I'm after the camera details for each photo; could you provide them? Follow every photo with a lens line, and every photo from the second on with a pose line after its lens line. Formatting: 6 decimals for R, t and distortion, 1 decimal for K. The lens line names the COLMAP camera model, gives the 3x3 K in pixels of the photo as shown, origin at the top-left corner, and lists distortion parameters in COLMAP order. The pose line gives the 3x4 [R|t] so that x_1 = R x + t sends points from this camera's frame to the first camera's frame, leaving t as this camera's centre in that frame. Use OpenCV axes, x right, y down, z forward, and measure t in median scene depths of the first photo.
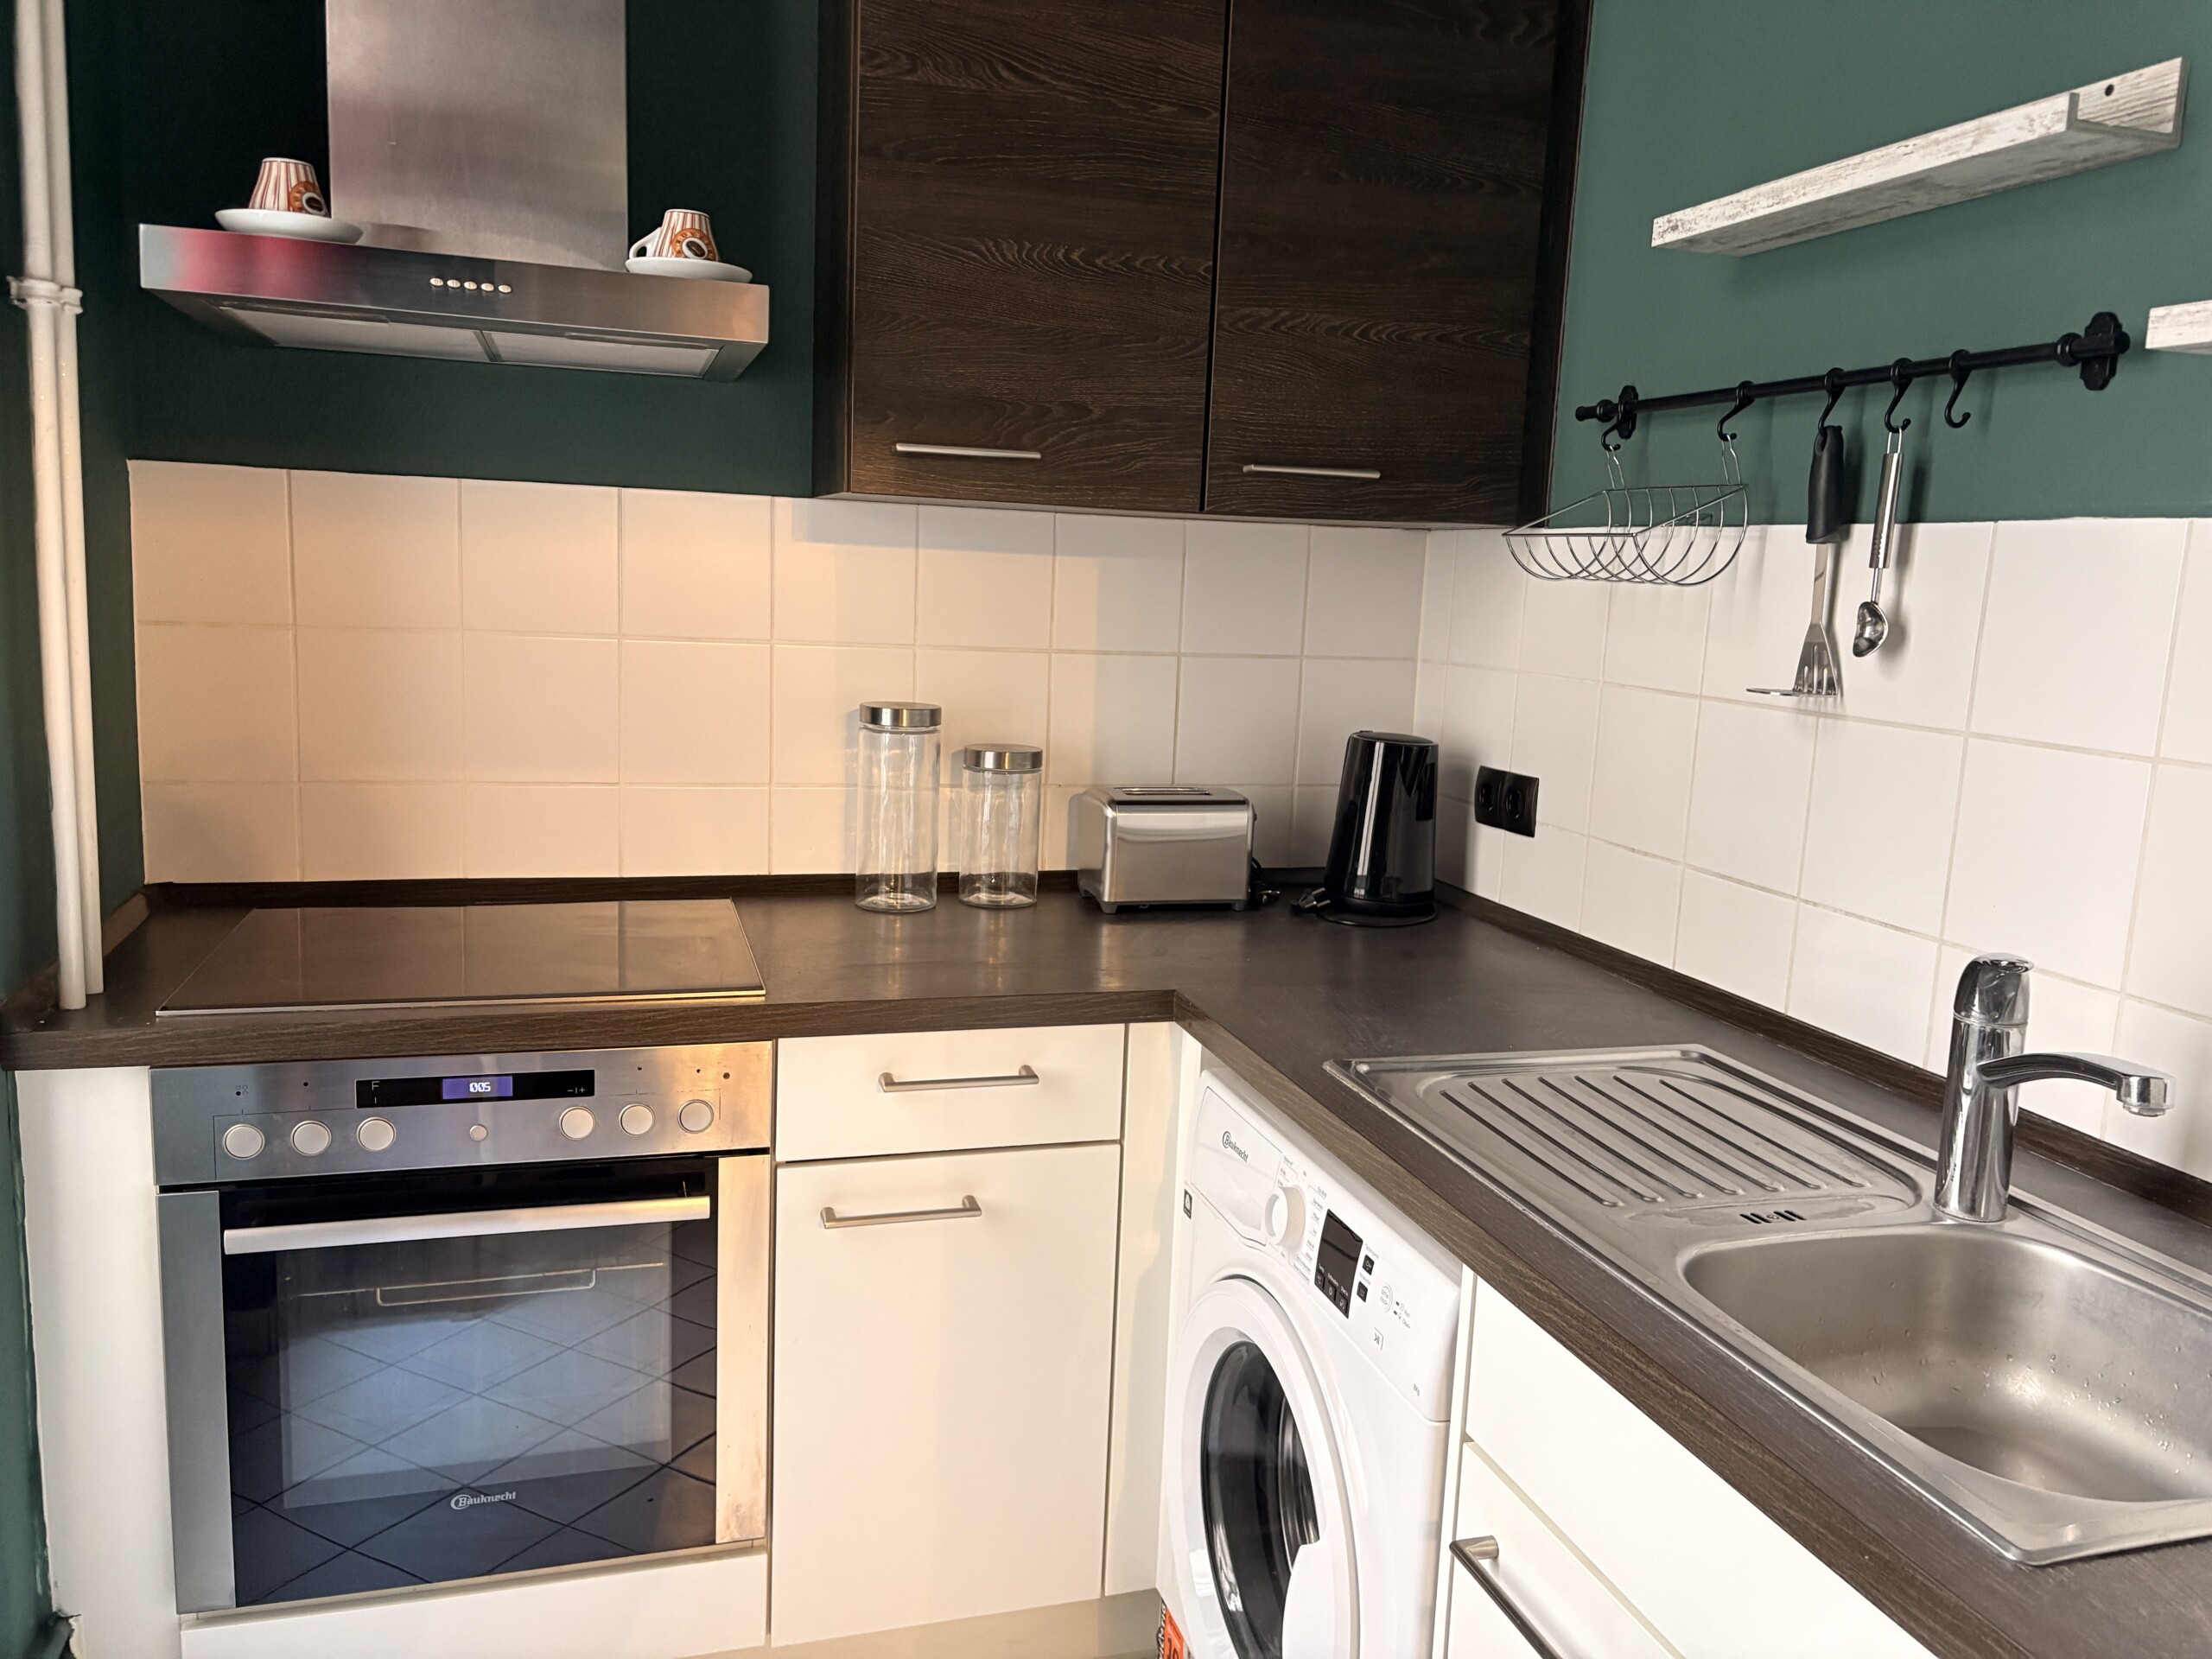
lens RADIAL K [[1691.1, 0, 1106.0], [0, 1691.1, 829.5], [0, 0, 1]] dist [0.064702, -0.060045]
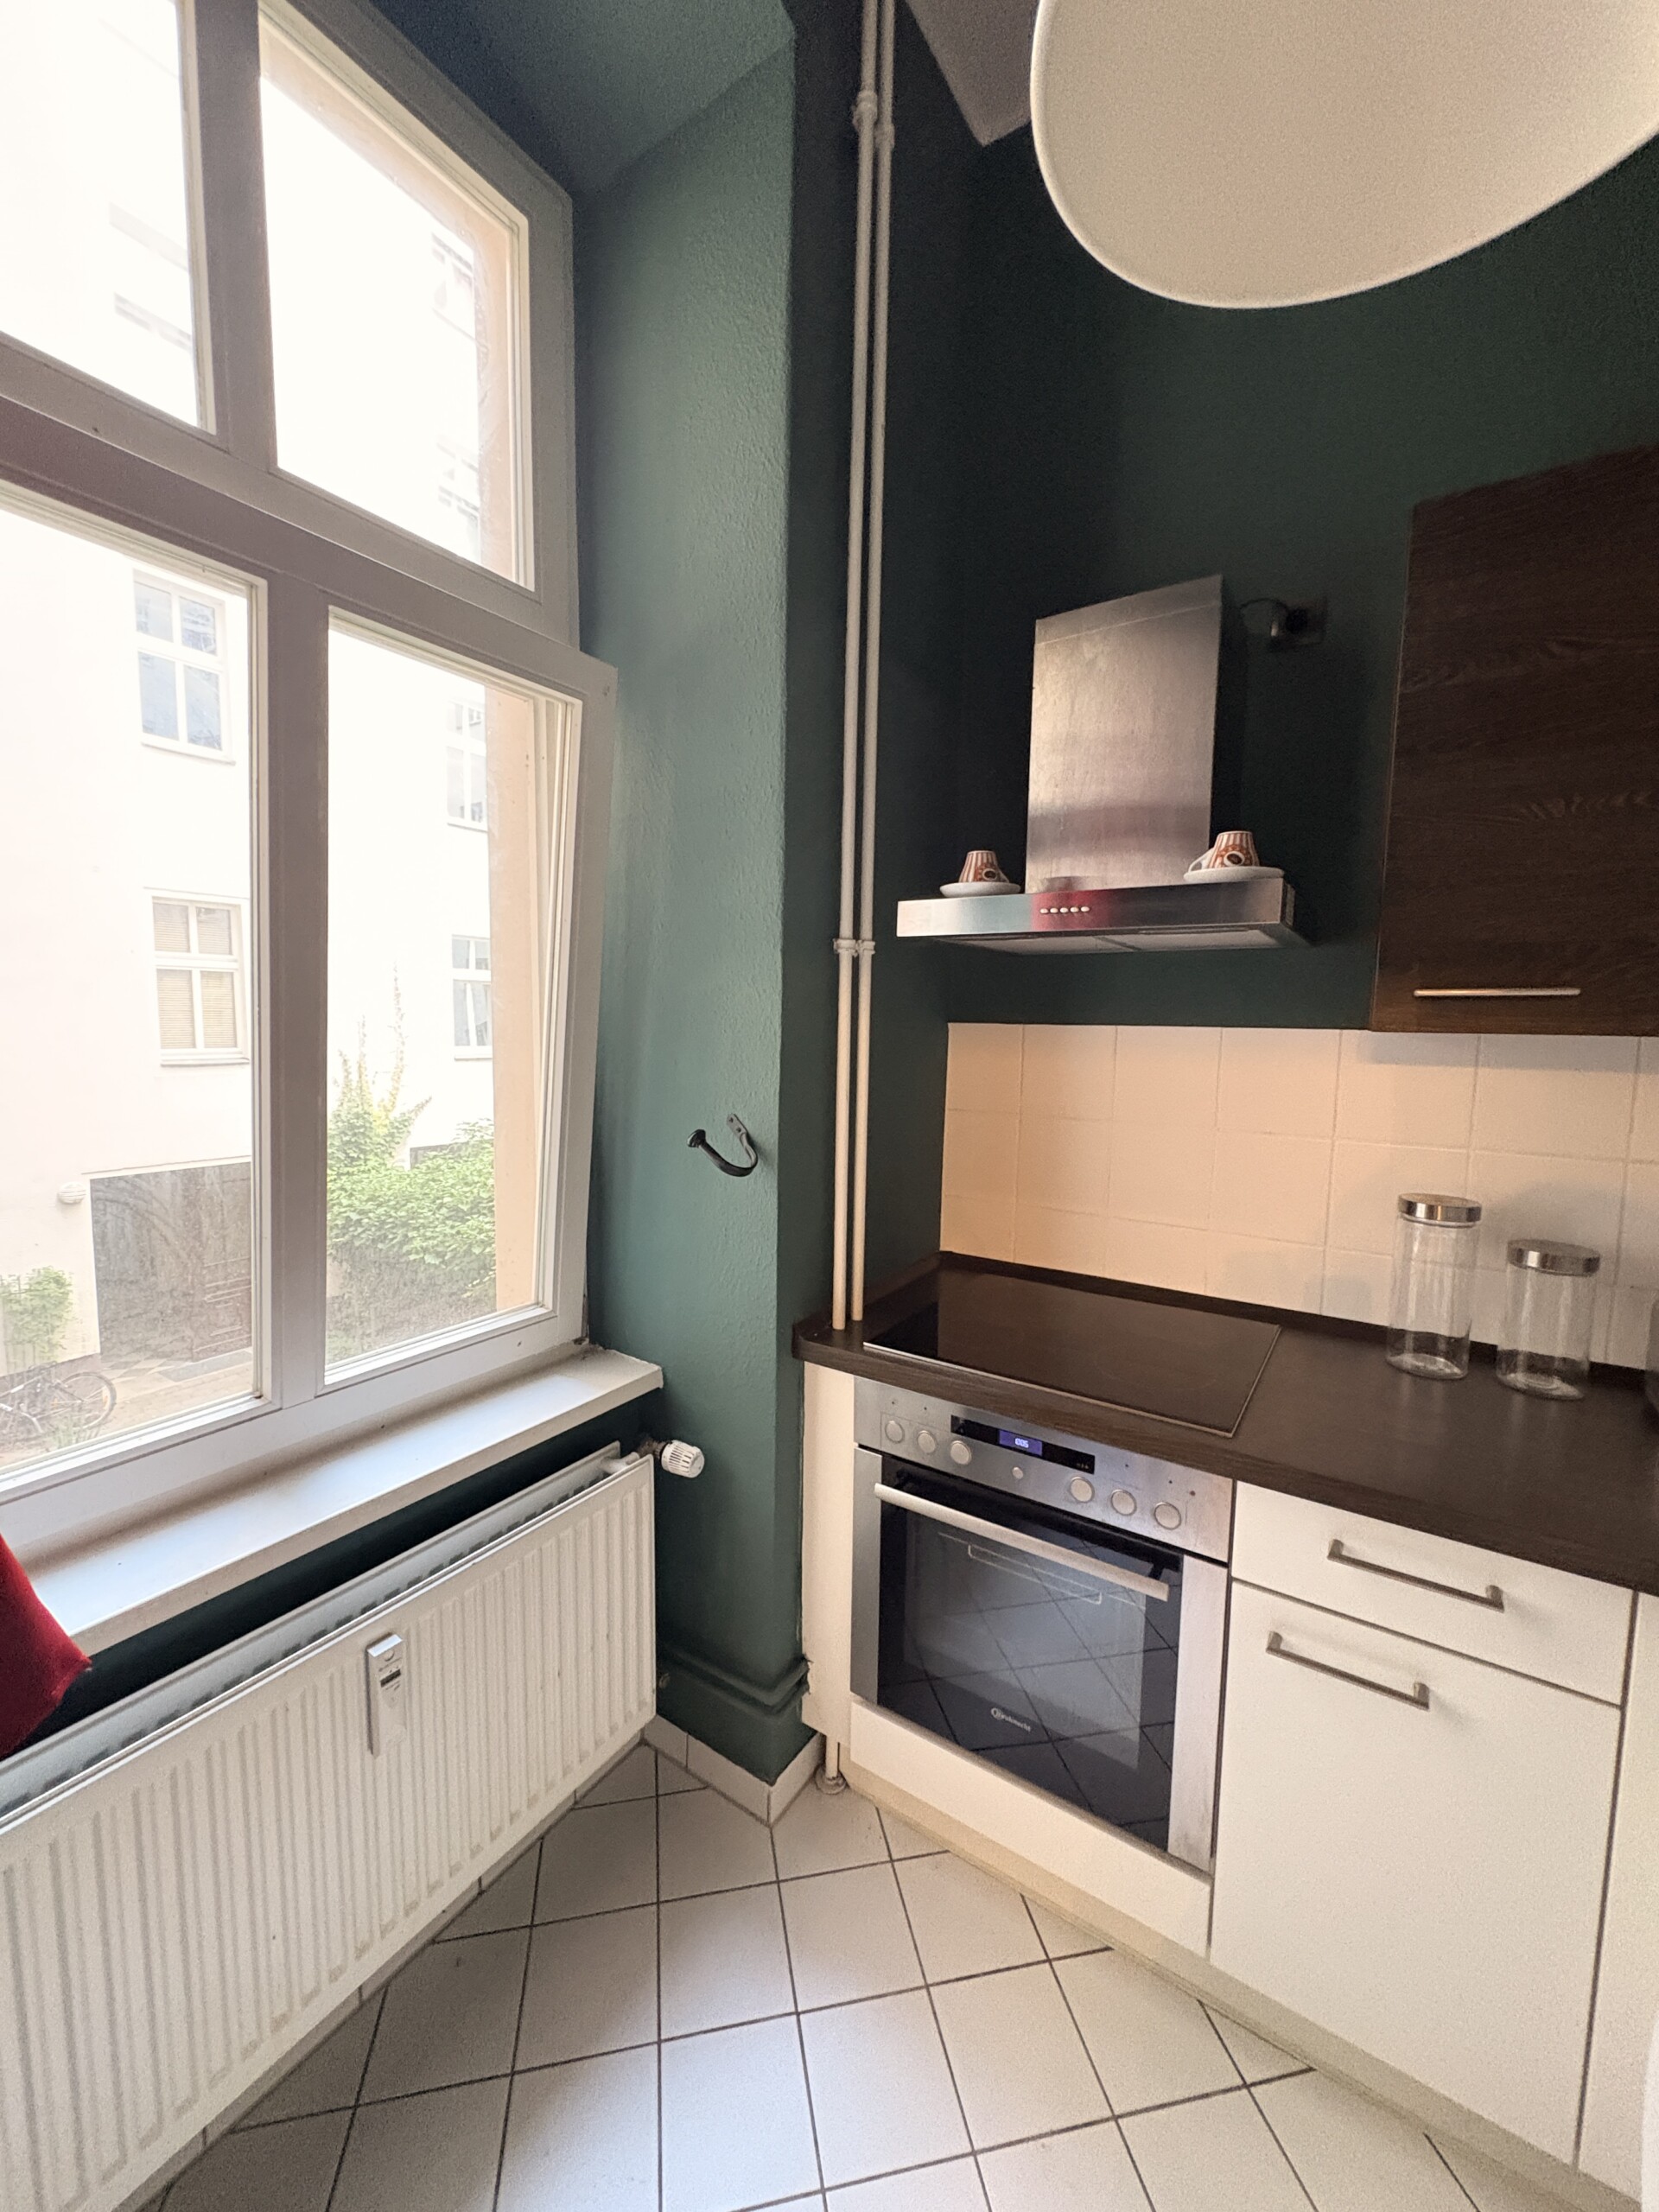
lens RADIAL K [[873.2, 0, 832.3], [0, 873.2, 1110.2], [0, 0, 1]] dist [0.001621, -0.000277]
pose [[0.643758, 0.046560, -0.763812, 0.086711], [-0.106951, 0.993825, -0.029560, -0.090079], [0.757719, 0.100720, 0.644762, 0.337785]]
